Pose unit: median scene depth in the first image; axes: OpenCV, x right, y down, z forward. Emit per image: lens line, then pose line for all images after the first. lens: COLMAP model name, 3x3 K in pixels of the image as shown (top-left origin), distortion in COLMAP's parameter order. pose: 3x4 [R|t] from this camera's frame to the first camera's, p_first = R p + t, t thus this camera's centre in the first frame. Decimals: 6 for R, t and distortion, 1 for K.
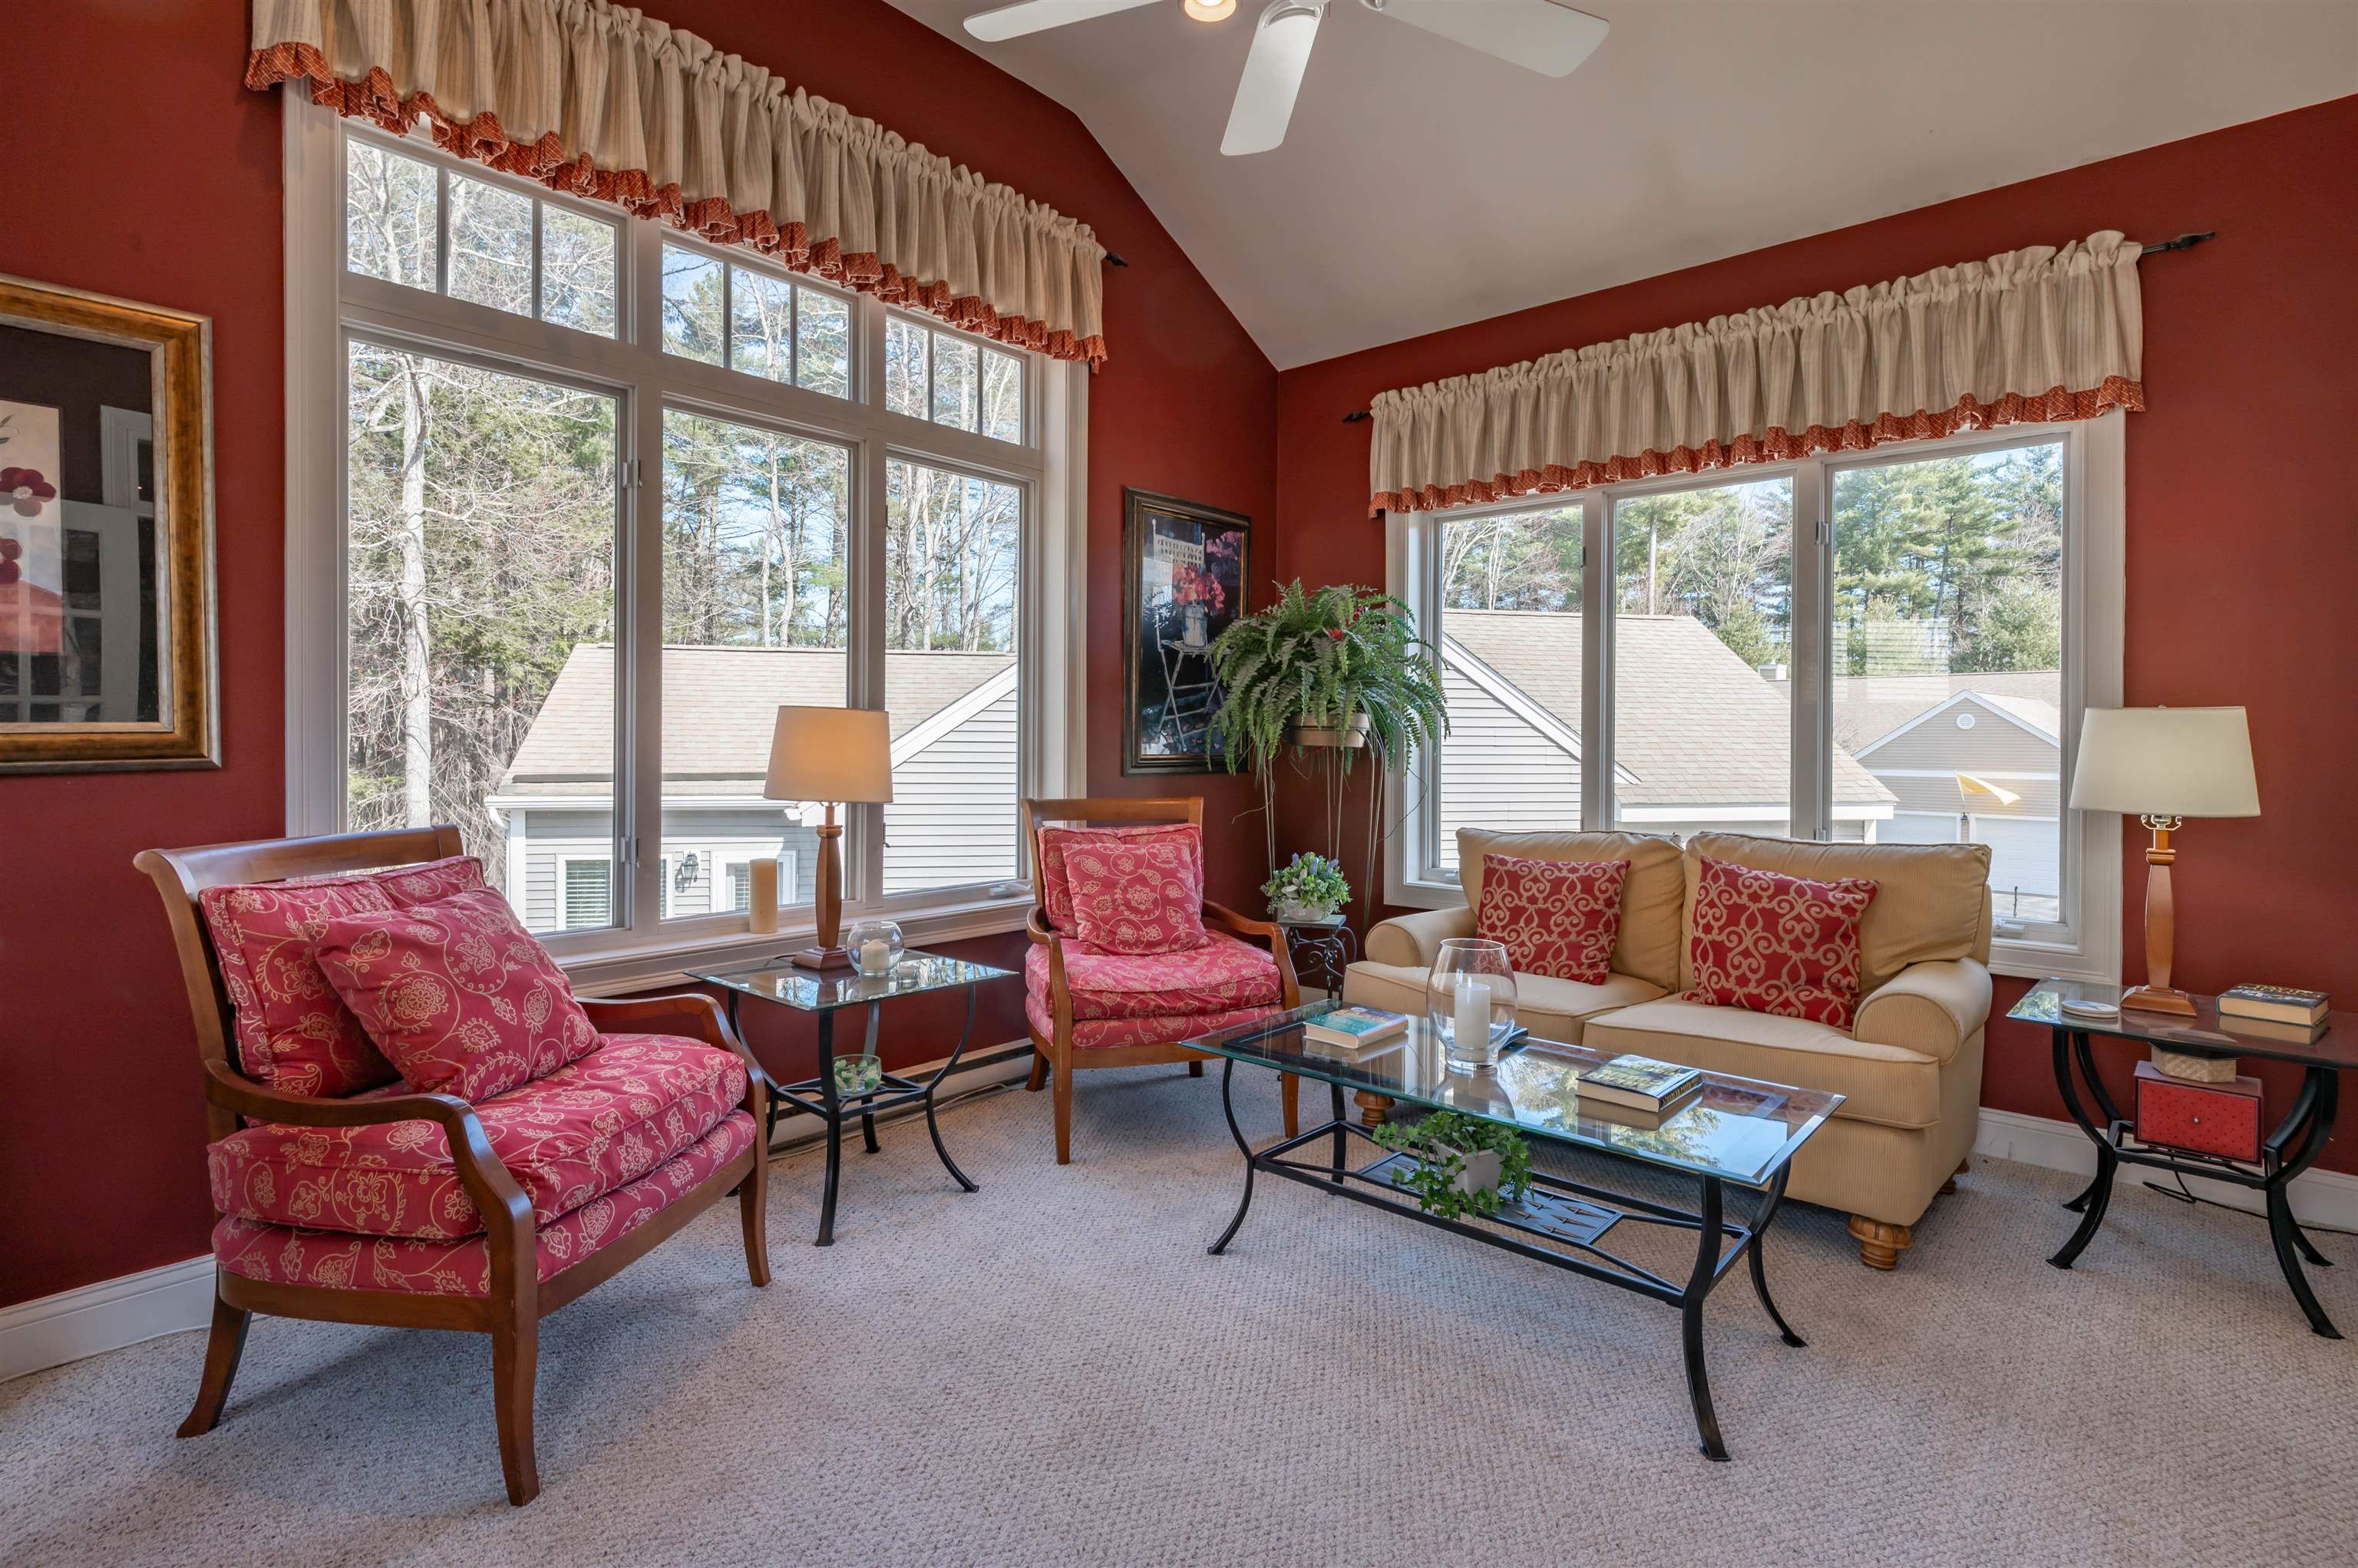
lens RADIAL K [[1157.2, 0, 1175.0], [0, 1157.2, 742.9], [0, 0, 1]] dist [-0.005570, 0.004139]
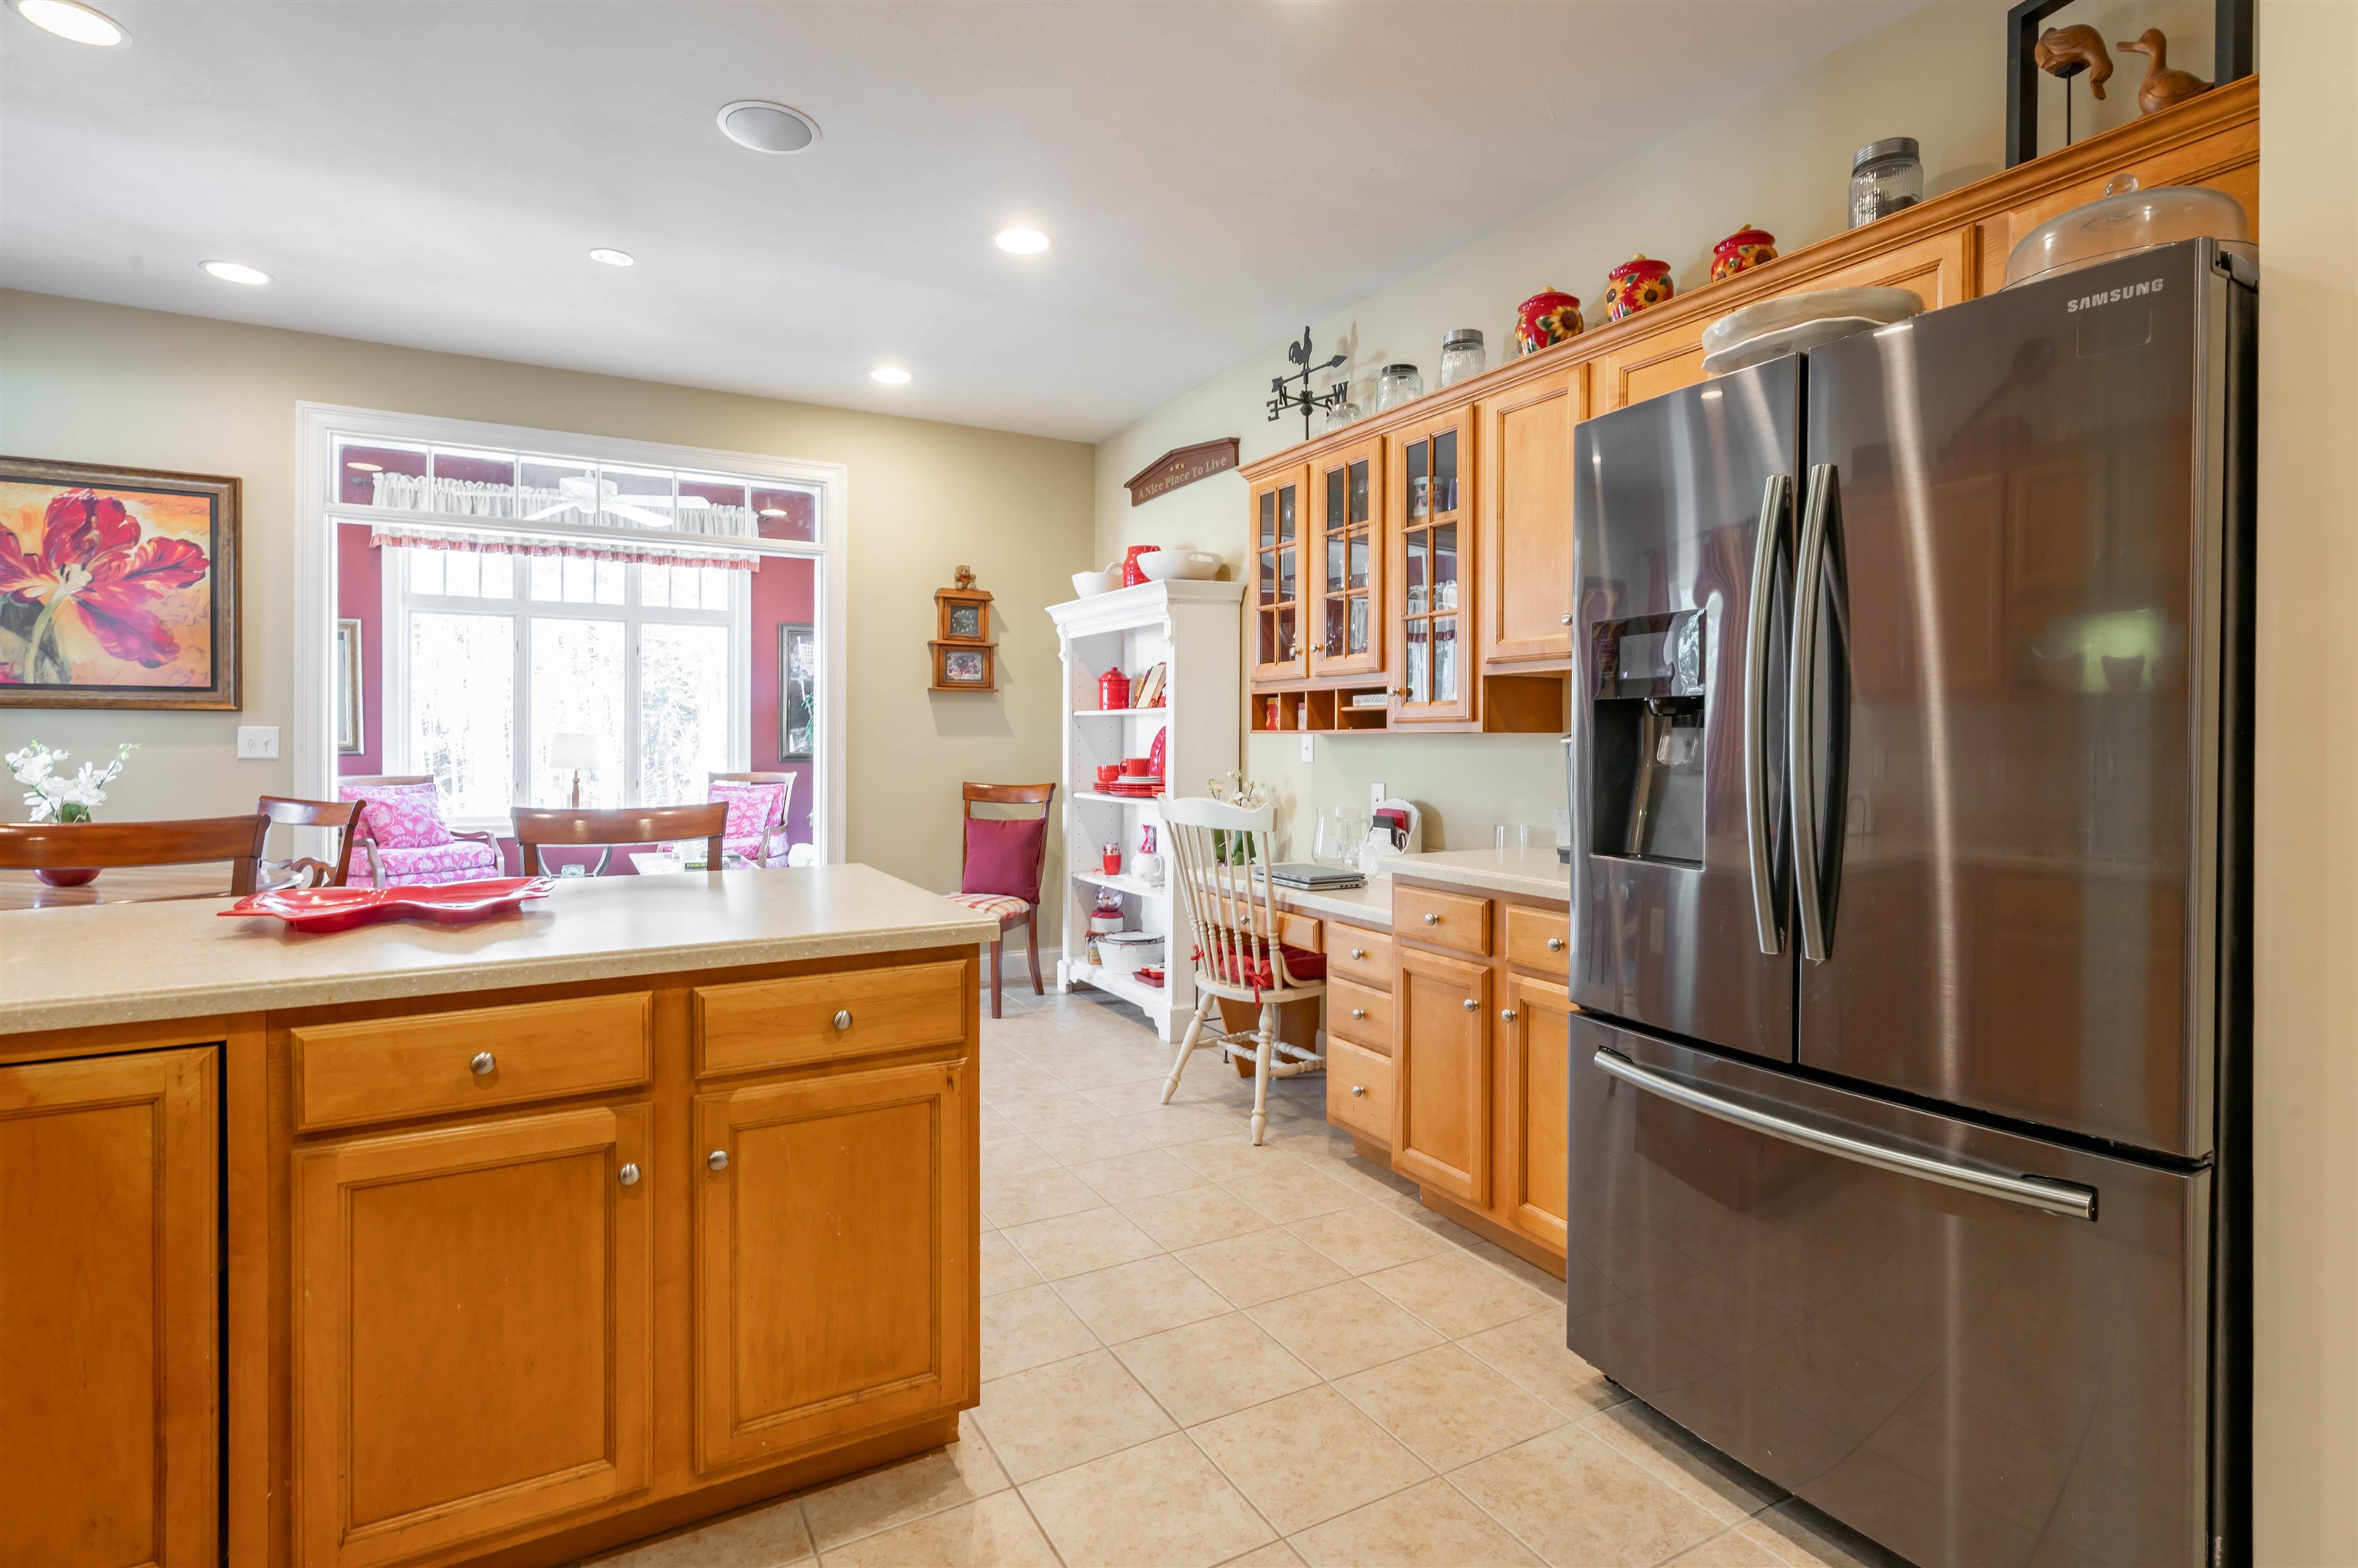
lens RADIAL K [[1157.2, 0, 1229.2], [0, 1157.2, 745.1], [0, 0, 1]] dist [-0.005570, 0.004139]
pose [[0.941639, -0.003514, -0.336606, 1.817912], [0.003158, 0.999994, -0.001606, 0.005404], [0.336609, 0.000449, 0.941644, -0.892221]]
